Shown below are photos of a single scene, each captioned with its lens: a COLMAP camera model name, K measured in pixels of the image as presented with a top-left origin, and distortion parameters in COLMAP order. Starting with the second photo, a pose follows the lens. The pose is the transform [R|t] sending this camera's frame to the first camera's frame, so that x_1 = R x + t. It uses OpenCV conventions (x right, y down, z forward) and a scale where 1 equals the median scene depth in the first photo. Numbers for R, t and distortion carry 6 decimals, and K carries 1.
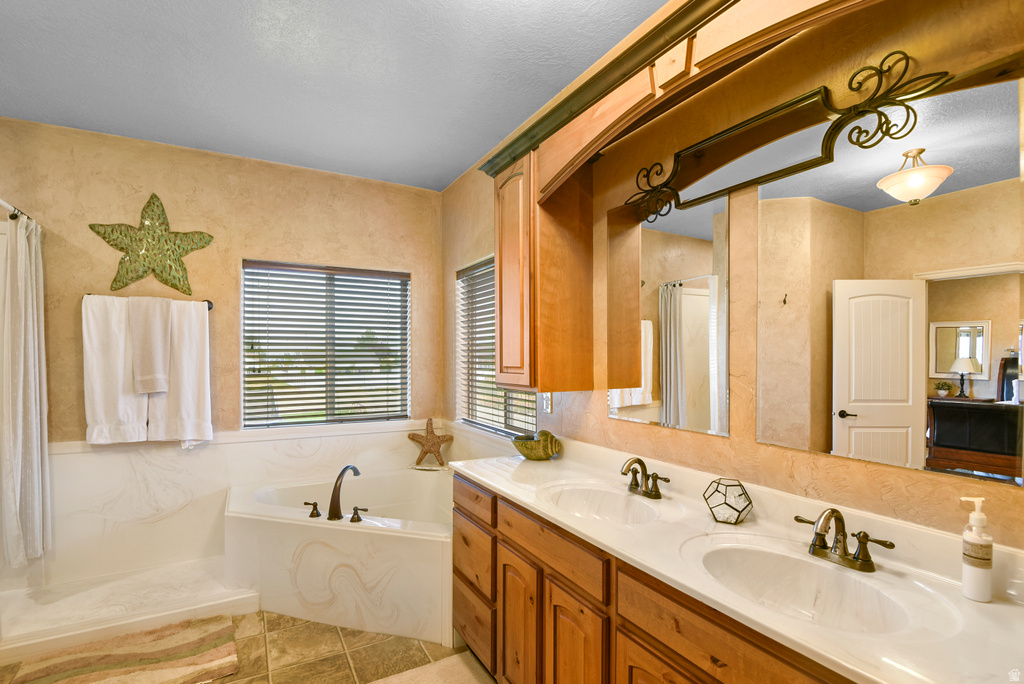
lens RADIAL K [[474.6, 0, 507.9], [0, 474.6, 360.5], [0, 0, 1]] dist [-0.028627, -0.003784]
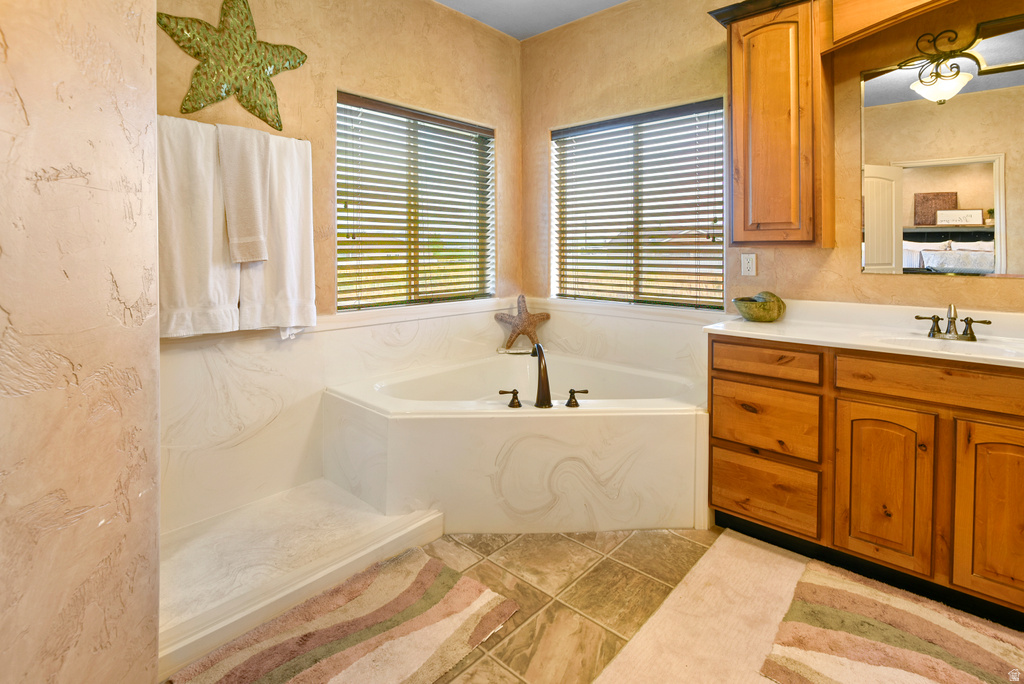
lens RADIAL K [[499.4, 0, 500.8], [0, 499.4, 255.7], [0, 0, 1]] dist [-0.016294, -0.004784]
pose [[0.952078, -0.002616, 0.305845, -0.628418], [0.000047, 0.999965, 0.008408, 0.053218], [-0.305856, -0.007991, 0.952044, 0.159831]]
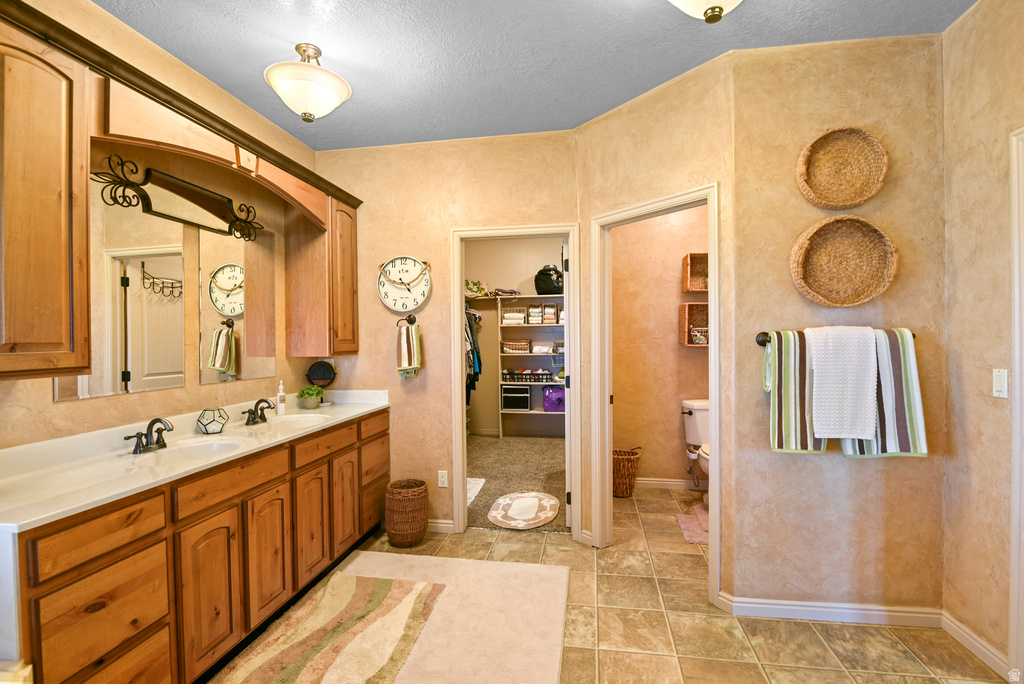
lens RADIAL K [[499.4, 0, 507.4], [0, 499.4, 337.9], [0, 0, 1]] dist [-0.016294, -0.004784]
pose [[-0.777953, 0.005546, 0.628298, -0.714198], [0.013737, 0.999872, 0.008183, 0.005296], [-0.628172, 0.014997, -0.777930, 0.857726]]
